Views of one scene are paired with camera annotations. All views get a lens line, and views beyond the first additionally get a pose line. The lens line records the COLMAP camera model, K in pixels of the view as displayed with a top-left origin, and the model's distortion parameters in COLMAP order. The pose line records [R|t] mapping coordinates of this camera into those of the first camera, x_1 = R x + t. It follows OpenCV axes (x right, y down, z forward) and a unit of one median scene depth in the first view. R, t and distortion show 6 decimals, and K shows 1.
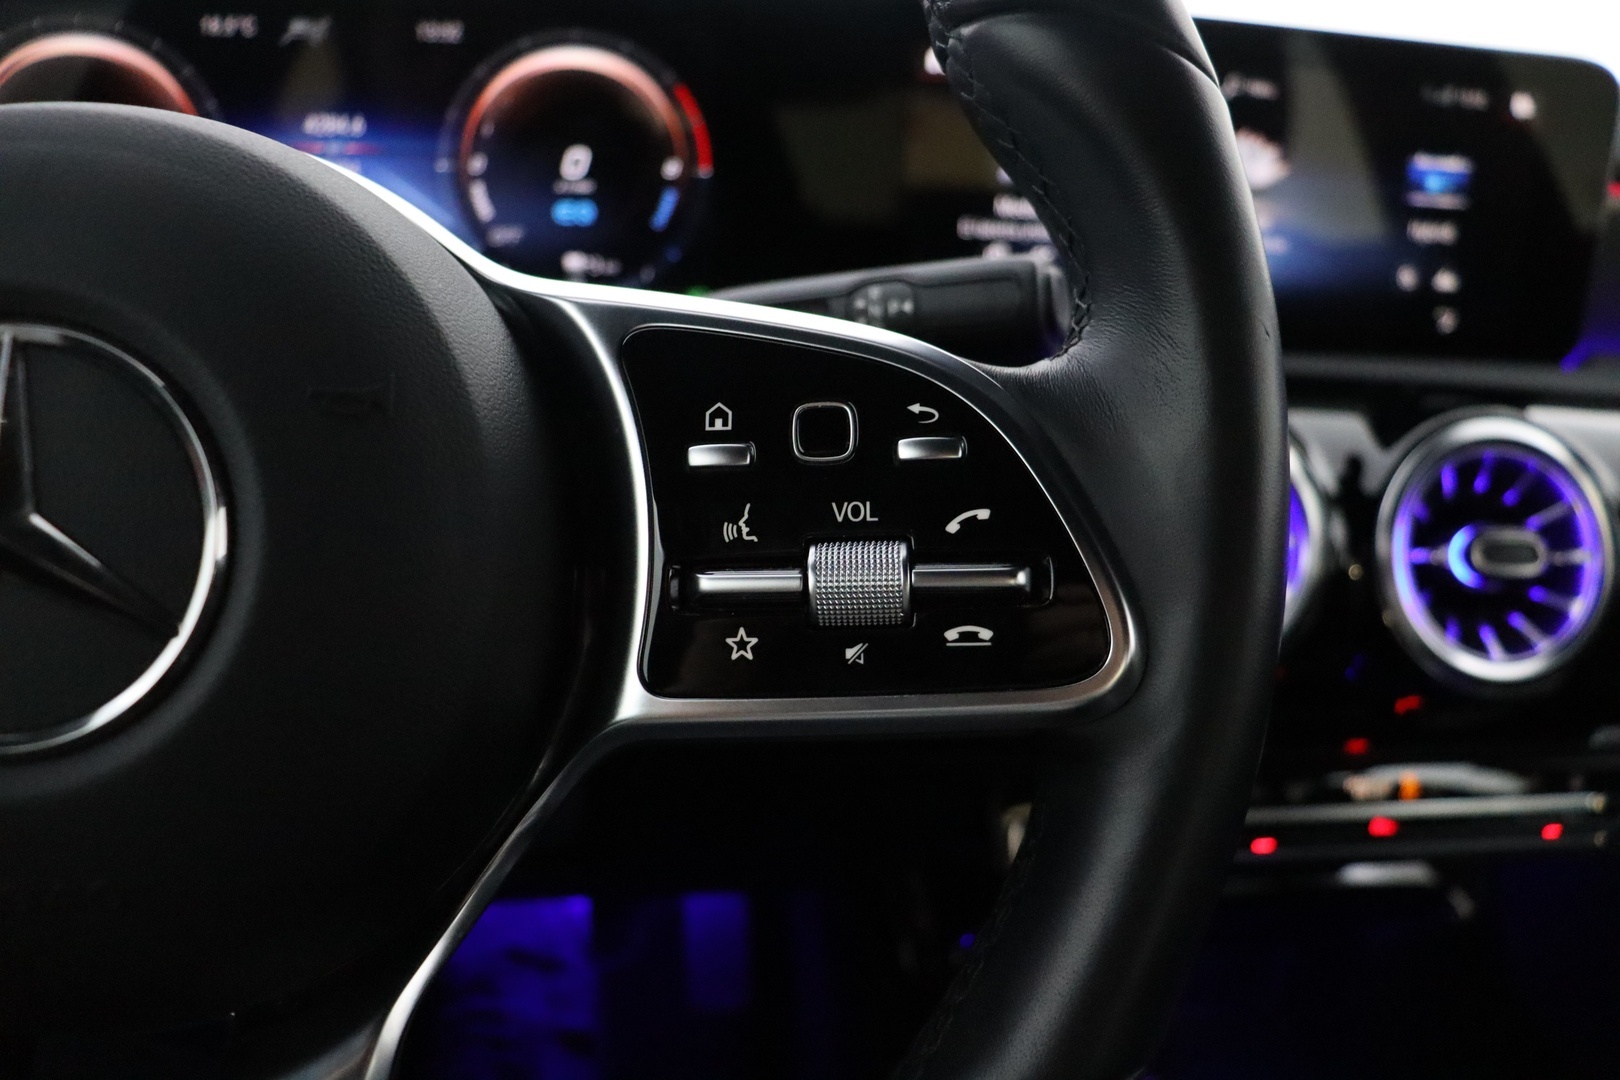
lens RADIAL K [[1223.7, 0, 810.0], [0, 1223.7, 540.0], [0, 0, 1]] dist [-0.113738, 0.001977]
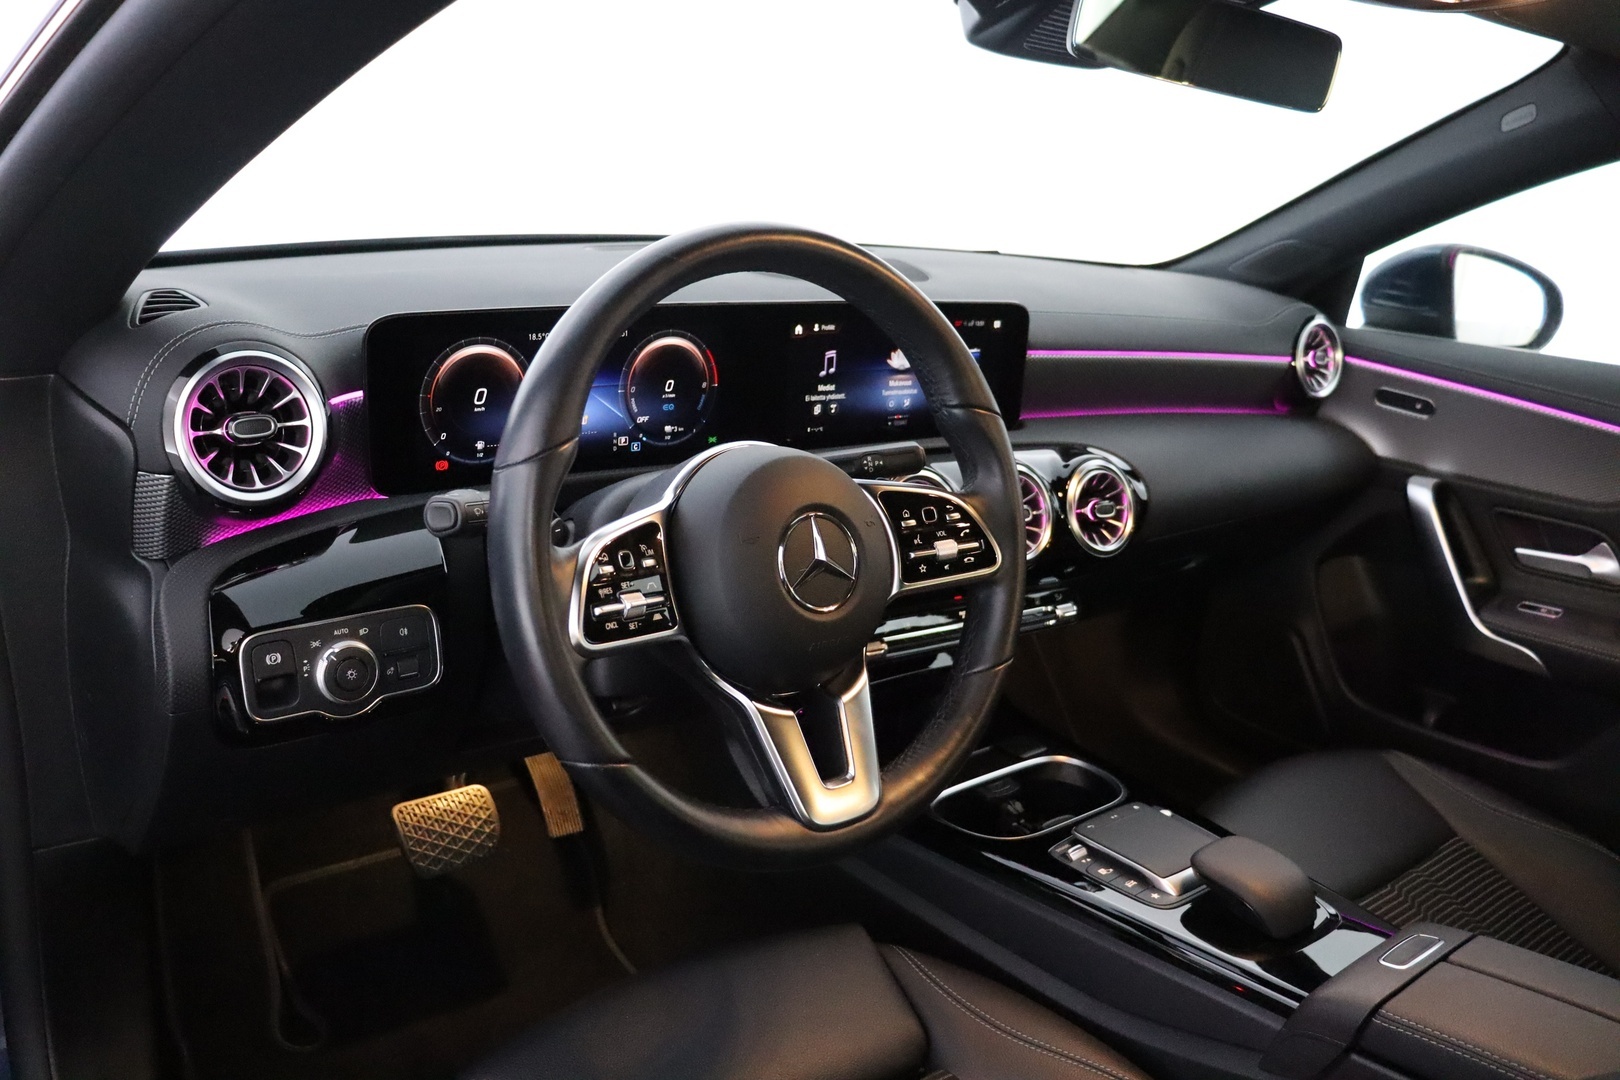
lens RADIAL K [[1223.7, 0, 810.0], [0, 1223.7, 540.0], [0, 0, 1]] dist [-0.113738, 0.001977]
pose [[0.866993, -0.119519, 0.483776, -2.362503], [0.098470, 0.992759, 0.068794, -0.330583], [-0.488495, -0.012007, 0.872484, -2.424246]]
